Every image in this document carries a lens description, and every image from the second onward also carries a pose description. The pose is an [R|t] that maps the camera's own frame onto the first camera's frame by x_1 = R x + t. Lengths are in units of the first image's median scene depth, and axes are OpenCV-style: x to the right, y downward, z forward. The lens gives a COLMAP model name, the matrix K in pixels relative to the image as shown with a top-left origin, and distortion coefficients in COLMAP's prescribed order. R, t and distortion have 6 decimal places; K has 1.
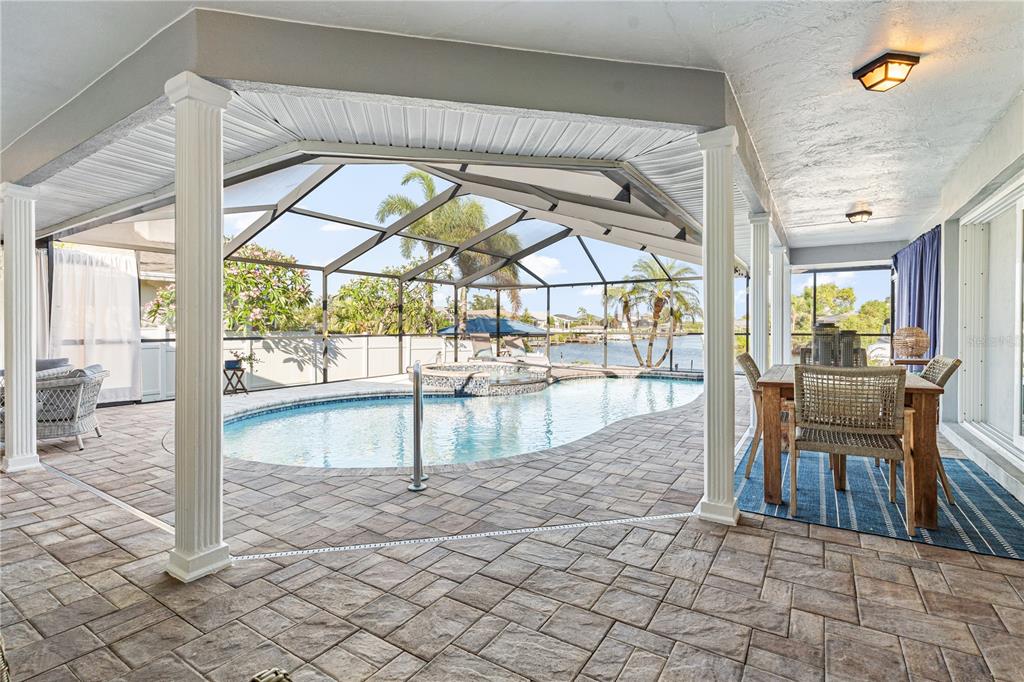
lens RADIAL K [[477.7, 0, 514.2], [0, 477.7, 334.0], [0, 0, 1]] dist [-0.001108, -0.000034]
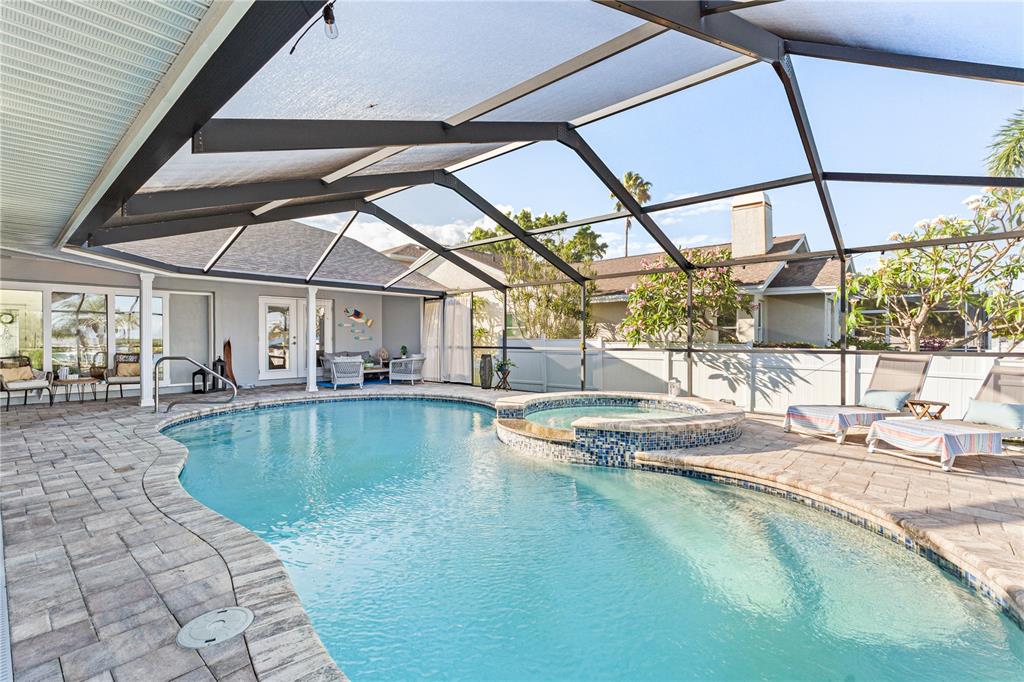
lens RADIAL K [[477.7, 0, 513.2], [0, 477.7, 339.6], [0, 0, 1]] dist [-0.001108, -0.000034]
pose [[-0.162260, 0.004765, -0.986737, 0.423520], [-0.011652, 0.999909, 0.006745, -0.013035], [0.986679, 0.012592, -0.162190, 0.758908]]
